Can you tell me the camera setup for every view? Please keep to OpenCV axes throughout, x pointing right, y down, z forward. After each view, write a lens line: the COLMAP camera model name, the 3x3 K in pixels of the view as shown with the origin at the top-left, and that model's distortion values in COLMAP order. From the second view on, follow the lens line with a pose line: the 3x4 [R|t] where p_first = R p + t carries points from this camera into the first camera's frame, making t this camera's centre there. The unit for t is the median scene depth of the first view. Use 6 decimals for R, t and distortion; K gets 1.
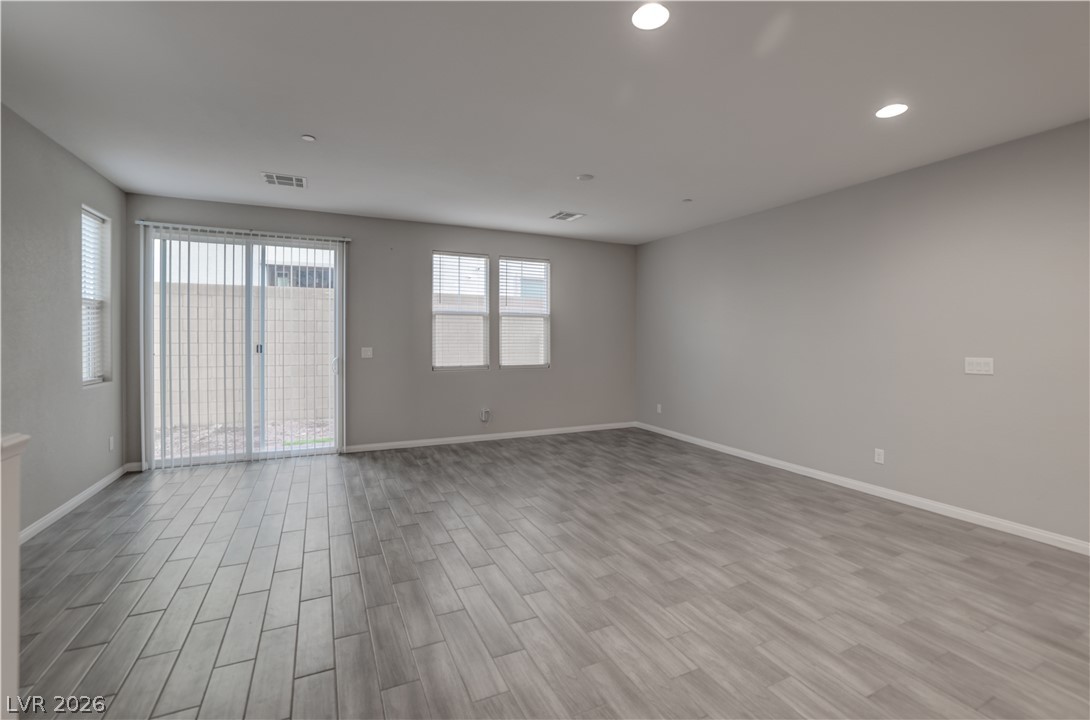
lens RADIAL K [[475.9, 0, 538.4], [0, 475.9, 345.5], [0, 0, 1]] dist [-0.030225, 0.001472]
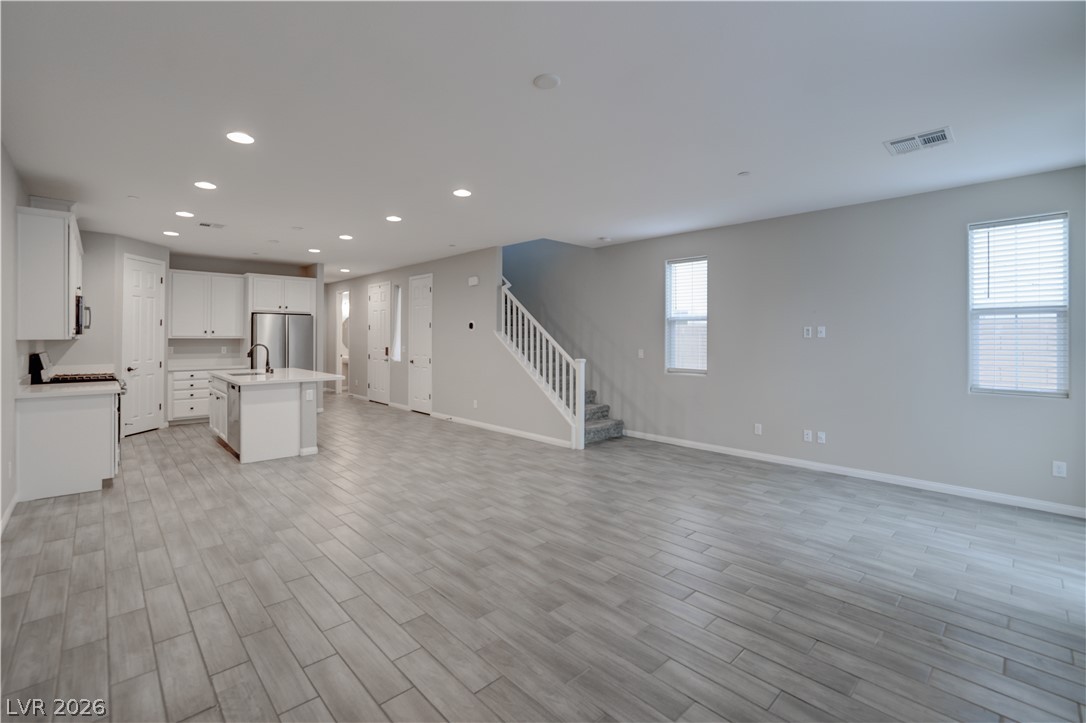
lens RADIAL K [[471.6, 0, 527.2], [0, 471.6, 337.1], [0, 0, 1]] dist [-0.032753, 0.009722]
pose [[-0.952014, -0.010016, -0.305890, 0.255593], [-0.014346, 0.999826, 0.011908, -0.026675], [0.305718, 0.015725, -0.951992, 1.320239]]
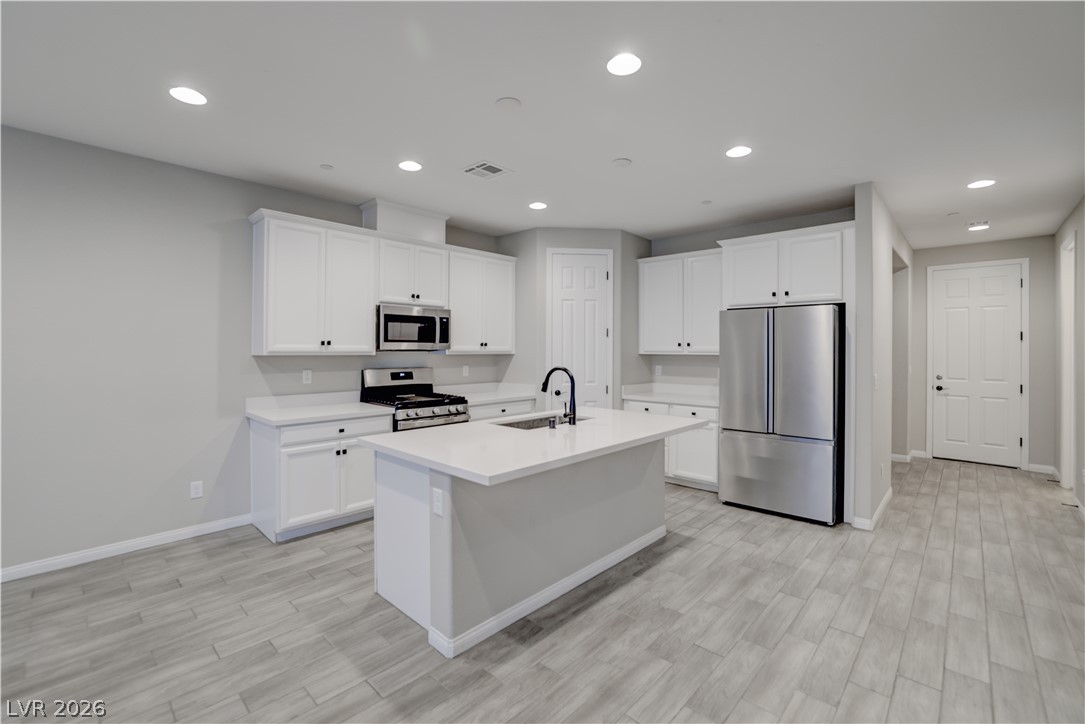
lens RADIAL K [[471.2, 0, 539.2], [0, 471.2, 345.9], [0, 0, 1]] dist [-0.032753, 0.009722]
pose [[-0.372509, -0.001234, 0.928028, -0.044679], [0.010111, 0.999934, 0.005389, -0.015942], [-0.927974, 0.011391, -0.372472, 0.154142]]
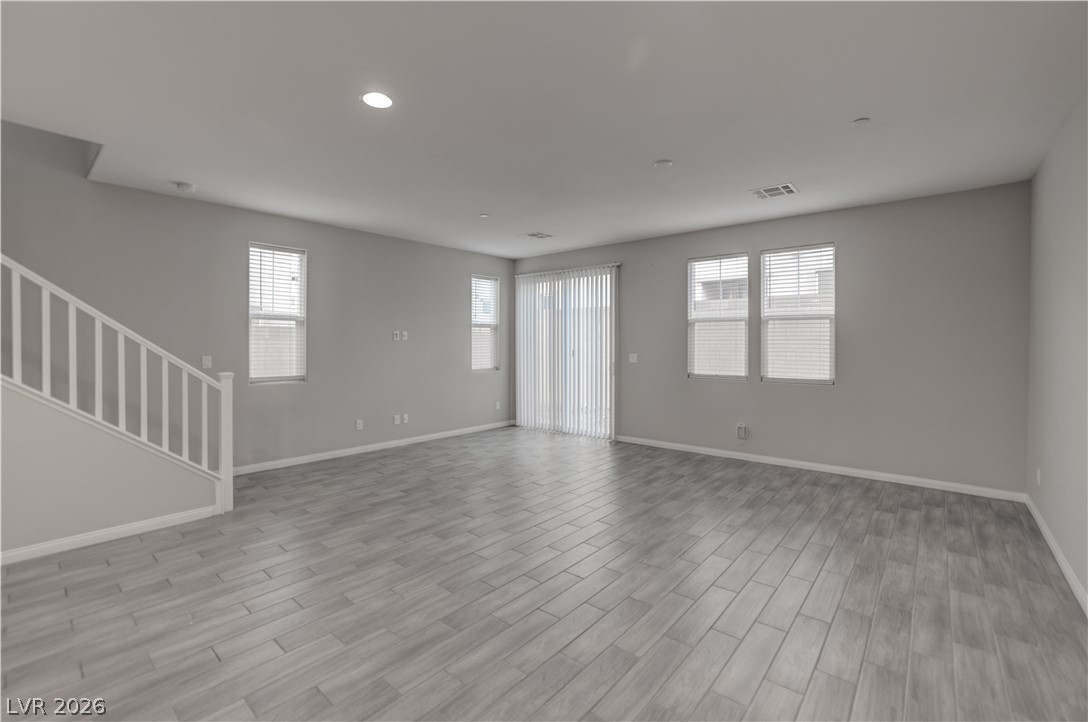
lens RADIAL K [[472.5, 0, 544.1], [0, 472.5, 341.8], [0, 0, 1]] dist [-0.032753, 0.009722]
pose [[0.412020, -0.006902, -0.911149, 0.682317], [-0.014915, 0.999786, -0.014318, -0.005500], [0.911053, 0.019489, 0.411829, 0.370755]]
